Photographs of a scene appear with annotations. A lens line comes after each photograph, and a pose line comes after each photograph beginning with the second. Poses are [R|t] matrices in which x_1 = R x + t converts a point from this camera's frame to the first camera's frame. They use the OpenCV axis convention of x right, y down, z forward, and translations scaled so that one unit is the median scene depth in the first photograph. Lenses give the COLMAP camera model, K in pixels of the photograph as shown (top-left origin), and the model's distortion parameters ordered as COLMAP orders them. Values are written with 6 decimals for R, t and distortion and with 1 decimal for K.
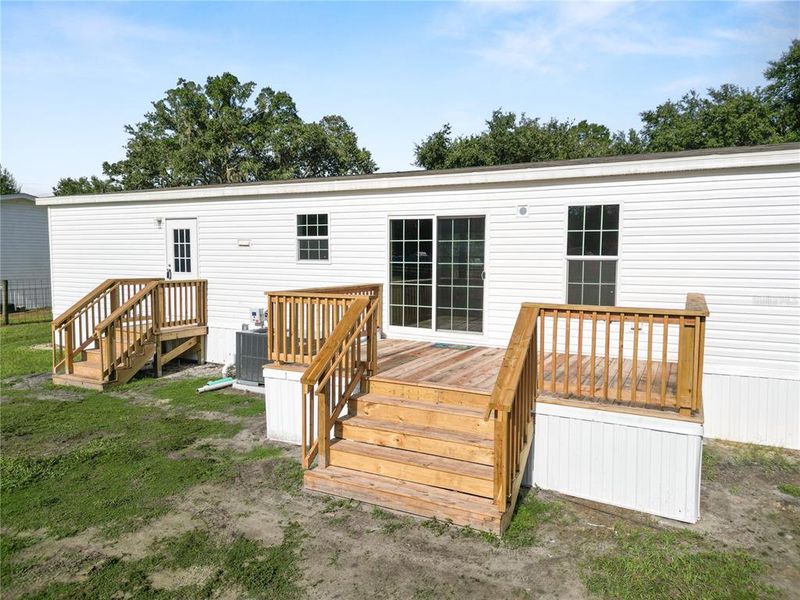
lens RADIAL K [[560.6, 0, 397.7], [0, 560.6, 306.5], [0, 0, 1]] dist [0.053877, -0.041395]
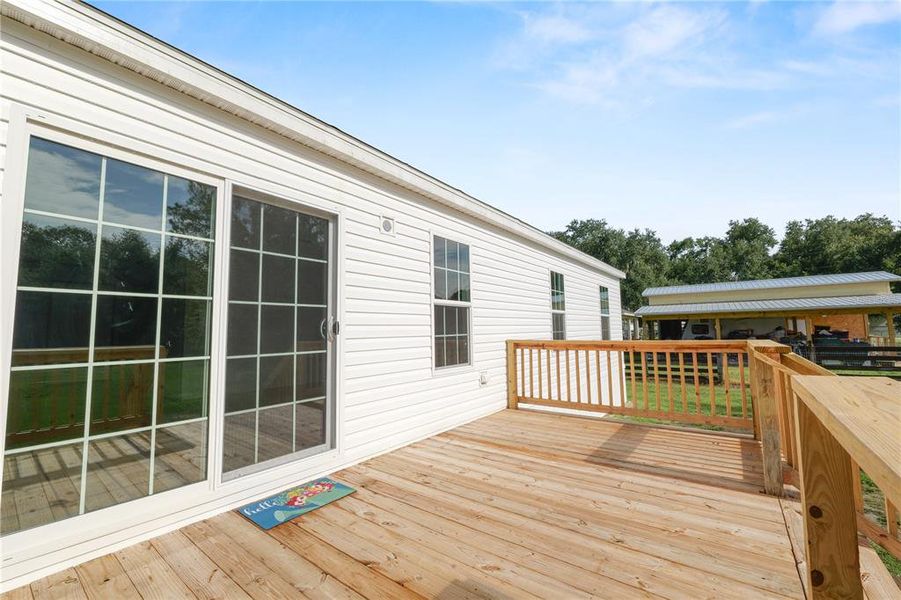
lens RADIAL K [[368.7, 0, 456.7], [0, 368.7, 293.0], [0, 0, 1]] dist [-0.019409, 0.003251]
pose [[0.175043, 0.082865, 0.981067, -0.154343], [0.093977, 0.990496, -0.100429, -0.041213], [-0.980066, 0.109777, 0.165592, 0.794230]]
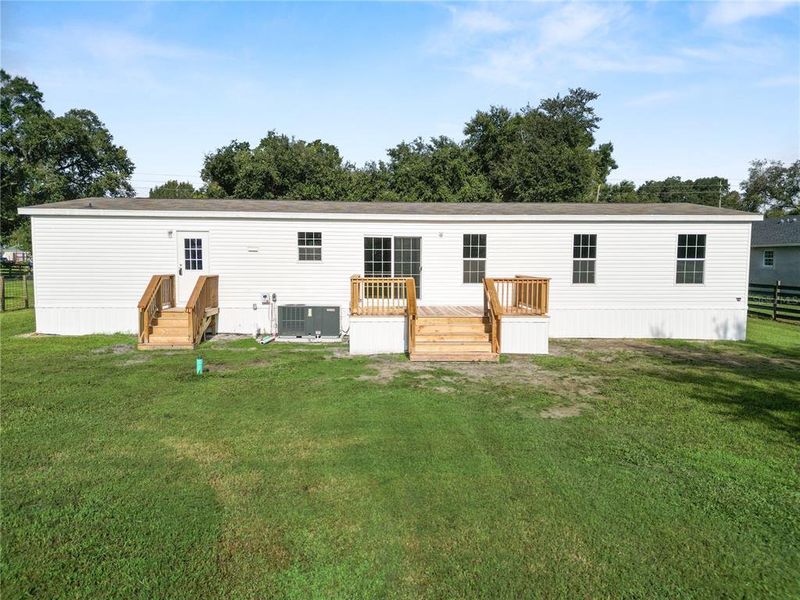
lens RADIAL K [[560.6, 0, 399.7], [0, 560.6, 305.5], [0, 0, 1]] dist [0.053877, -0.041395]
pose [[0.869450, -0.043094, 0.492138, -0.810651], [0.044125, 0.998981, 0.009519, 0.046398], [-0.492046, 0.013439, 0.870465, -0.585163]]
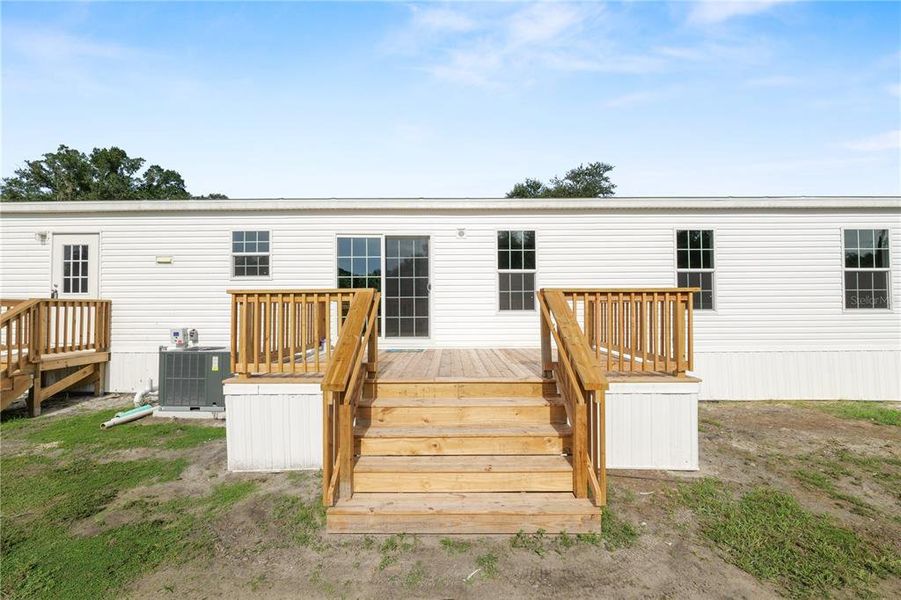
lens RADIAL K [[368.7, 0, 449.9], [0, 368.7, 302.4], [0, 0, 1]] dist [-0.019409, 0.003251]
pose [[0.890301, -0.003967, 0.455355, -0.149347], [0.050106, 0.994743, -0.089302, 0.044748], [-0.452607, 0.102322, 0.885820, 0.295798]]
